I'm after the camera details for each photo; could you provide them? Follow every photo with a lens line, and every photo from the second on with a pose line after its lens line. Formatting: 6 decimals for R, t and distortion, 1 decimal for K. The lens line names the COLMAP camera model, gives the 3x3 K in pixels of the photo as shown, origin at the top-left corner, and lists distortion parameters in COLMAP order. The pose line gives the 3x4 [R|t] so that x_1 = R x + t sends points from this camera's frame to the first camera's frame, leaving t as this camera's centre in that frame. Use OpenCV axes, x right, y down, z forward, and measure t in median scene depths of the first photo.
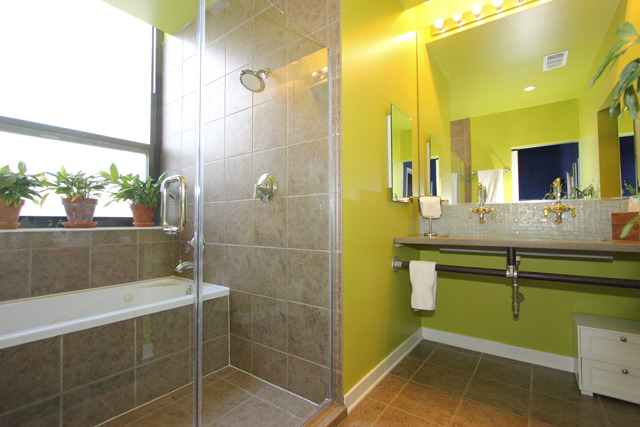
lens RADIAL K [[297.5, 0, 321.9], [0, 297.5, 217.5], [0, 0, 1]] dist [-0.003694, -0.000342]
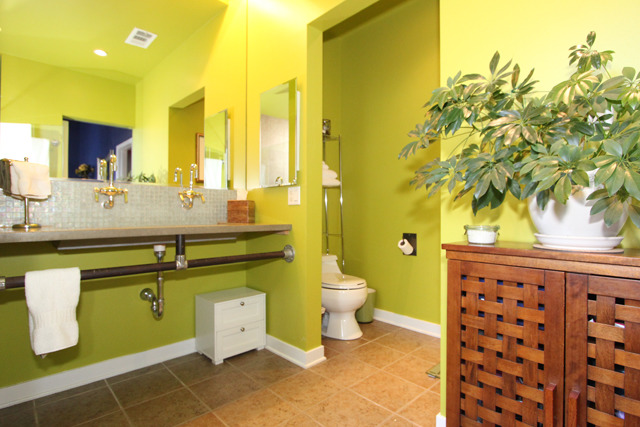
lens RADIAL K [[335.0, 0, 321.3], [0, 335.0, 209.5], [0, 0, 1]] dist [-0.003244, -0.000428]
pose [[0.161216, 0.011701, 0.986850, -0.272991], [-0.023002, 0.999703, -0.008096, 0.021763], [-0.986651, -0.021394, 0.161437, 0.412473]]
